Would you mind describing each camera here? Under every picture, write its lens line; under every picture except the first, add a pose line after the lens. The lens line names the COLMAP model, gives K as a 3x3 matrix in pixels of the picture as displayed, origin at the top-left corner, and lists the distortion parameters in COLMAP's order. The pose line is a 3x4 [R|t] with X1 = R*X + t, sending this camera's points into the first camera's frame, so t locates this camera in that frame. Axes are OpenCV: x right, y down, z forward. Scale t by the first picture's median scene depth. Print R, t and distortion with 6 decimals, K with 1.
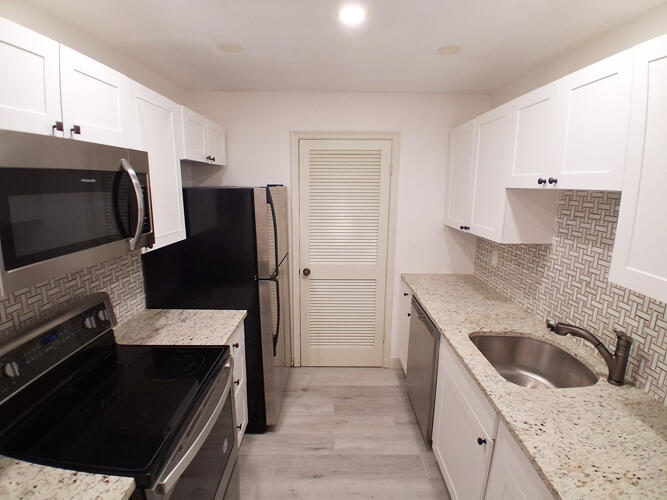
lens RADIAL K [[328.2, 0, 333.5], [0, 328.2, 250.0], [0, 0, 1]] dist [-0.000408, -0.044000]
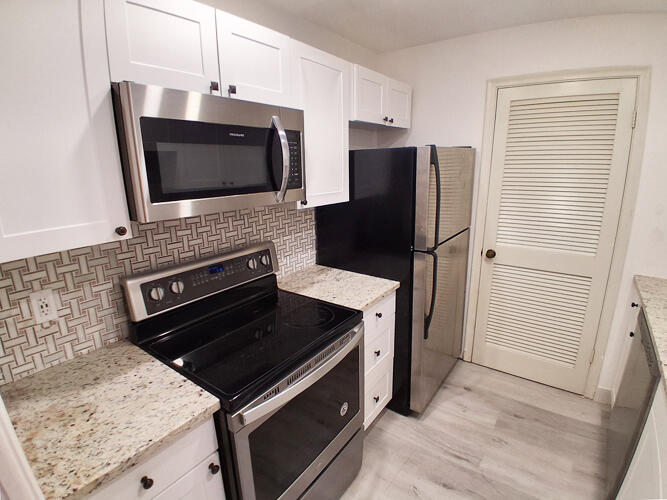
lens RADIAL K [[336.3, 0, 333.5], [0, 336.3, 250.0], [0, 0, 1]] dist [0.001158, -0.046000]
pose [[0.804393, 0.128621, -0.580008, 0.129582], [-0.092460, 0.991490, 0.091640, 0.024205], [0.586859, -0.020087, 0.809440, 0.124392]]
